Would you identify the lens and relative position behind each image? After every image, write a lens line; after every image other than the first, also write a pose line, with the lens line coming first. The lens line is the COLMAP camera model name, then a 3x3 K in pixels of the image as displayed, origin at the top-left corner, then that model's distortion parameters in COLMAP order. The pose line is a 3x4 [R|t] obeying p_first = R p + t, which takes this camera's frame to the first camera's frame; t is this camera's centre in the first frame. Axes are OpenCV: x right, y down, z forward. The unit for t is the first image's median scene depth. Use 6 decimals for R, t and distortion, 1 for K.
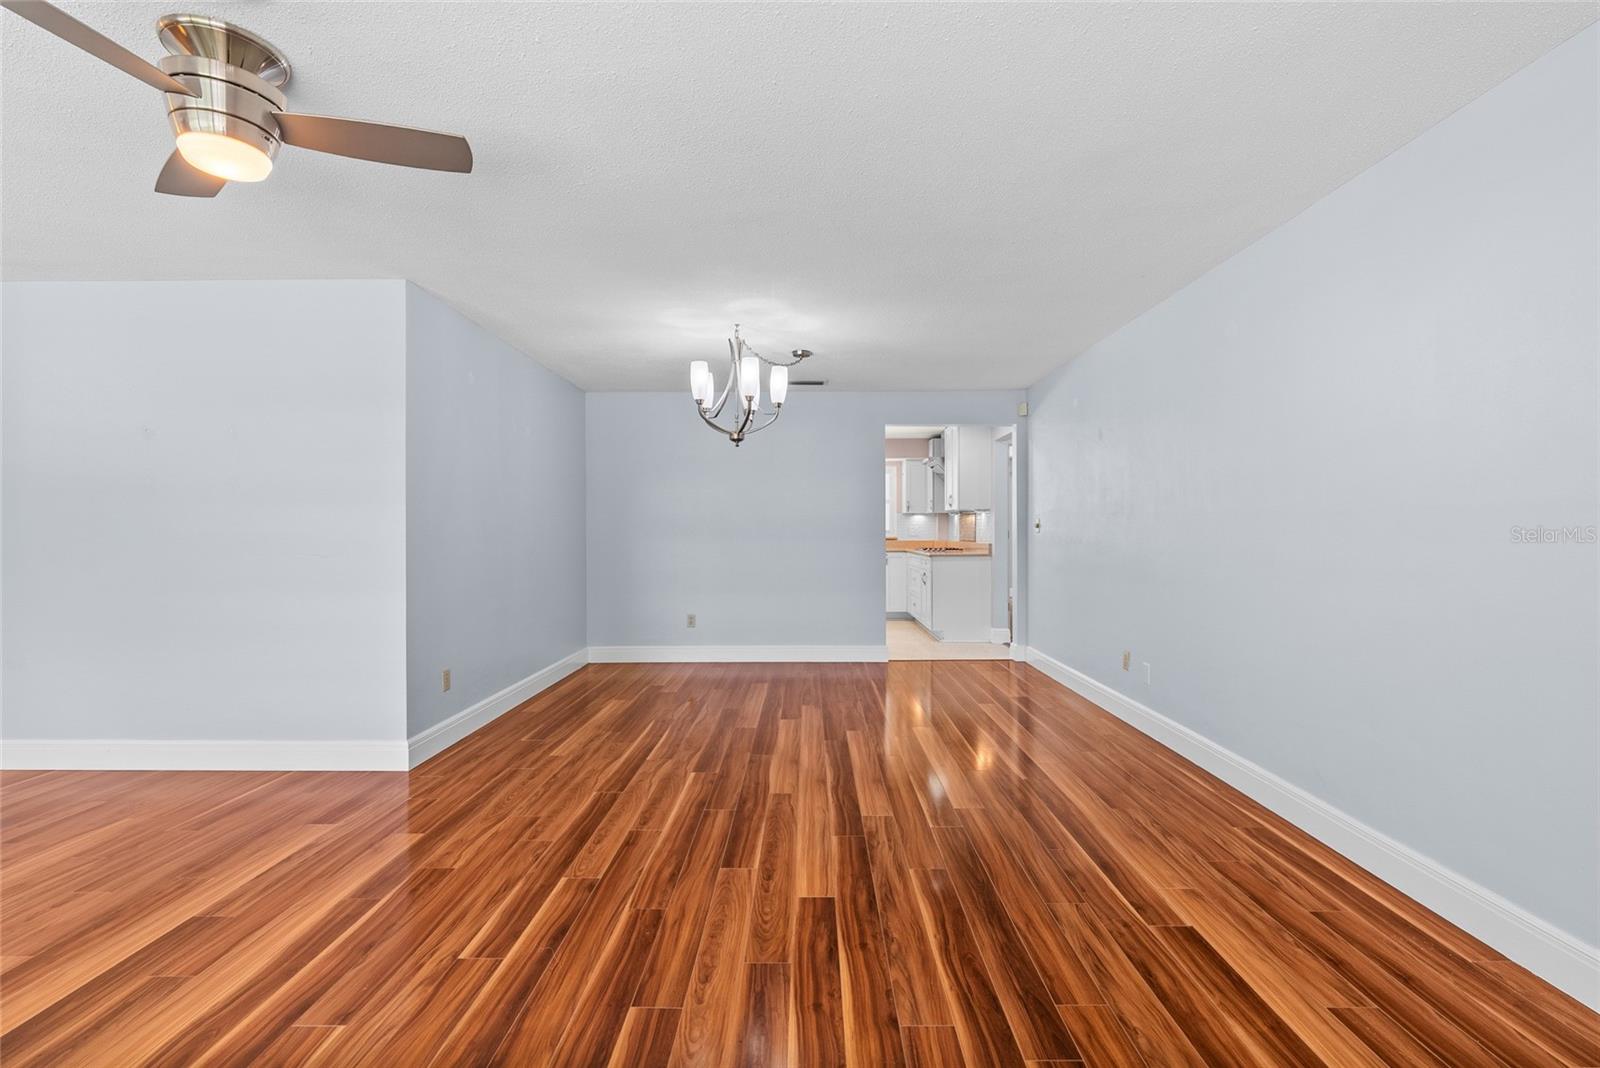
lens RADIAL K [[725.5, 0, 803.6], [0, 725.5, 528.7], [0, 0, 1]] dist [-0.002822, 0.000364]
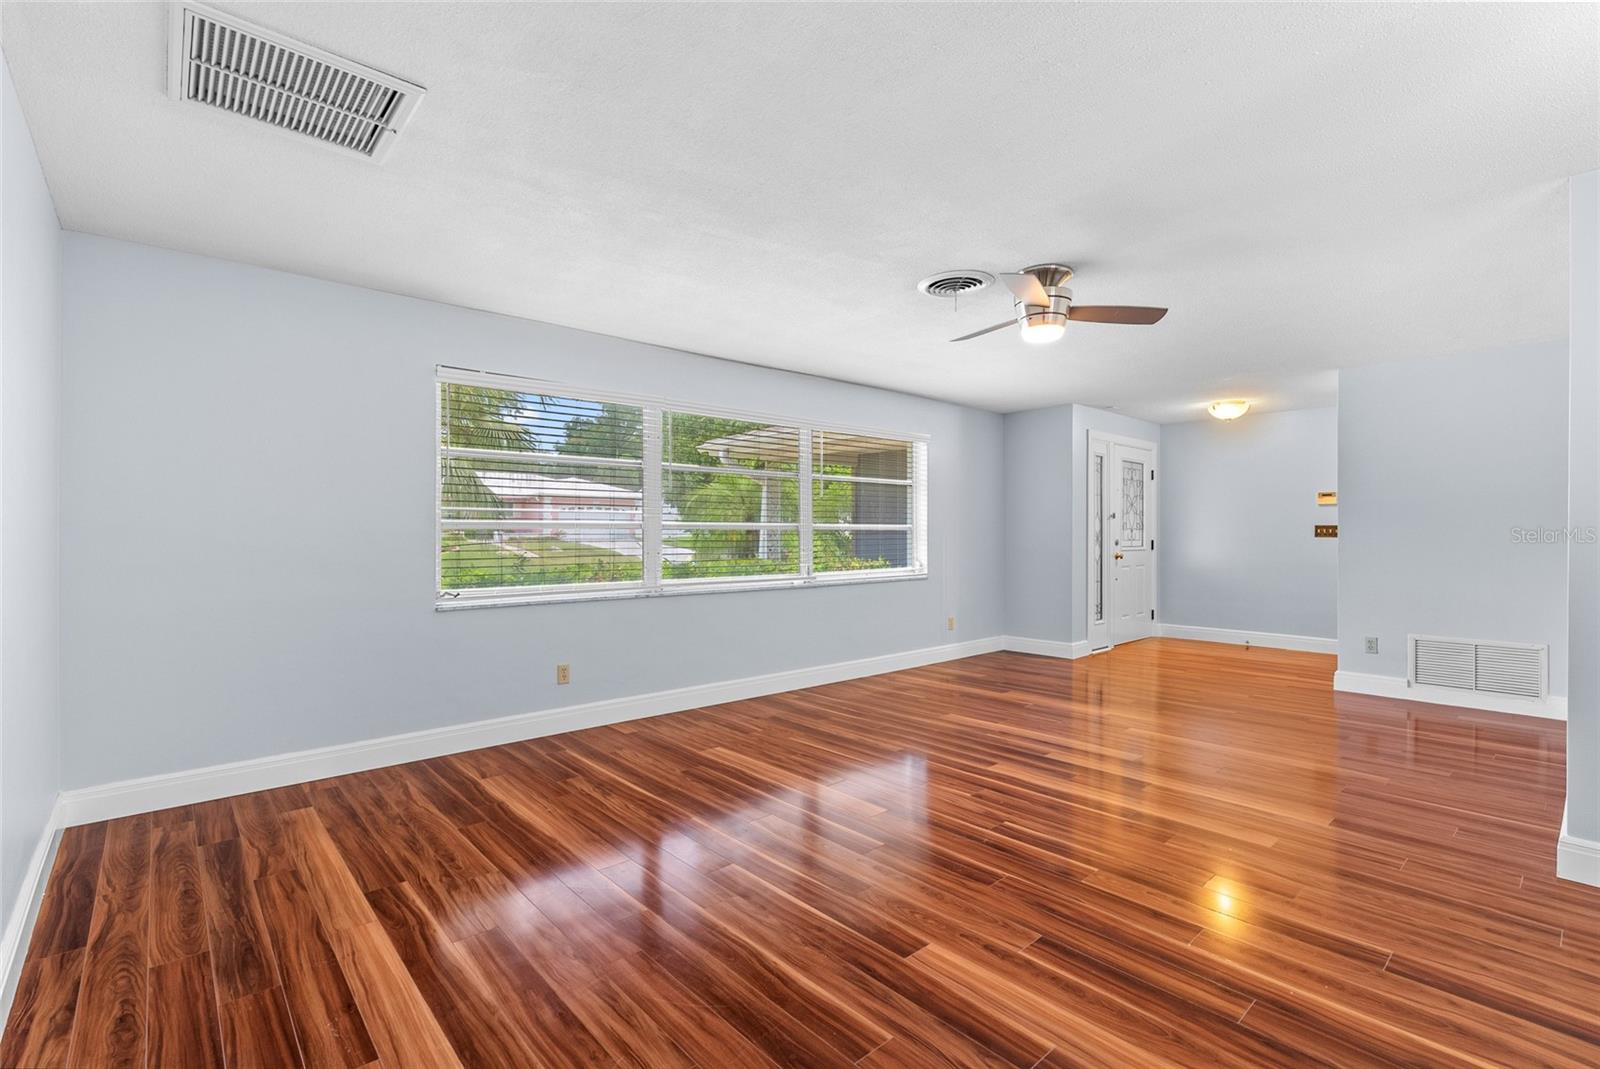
lens RADIAL K [[725.5, 0, 803.6], [0, 725.5, 529.2], [0, 0, 1]] dist [-0.002822, 0.000364]
pose [[-0.739125, -0.000956, -0.673568, 0.721306], [0.002336, 0.999989, -0.003981, -0.005311], [0.673564, -0.004516, -0.739115, 1.566762]]
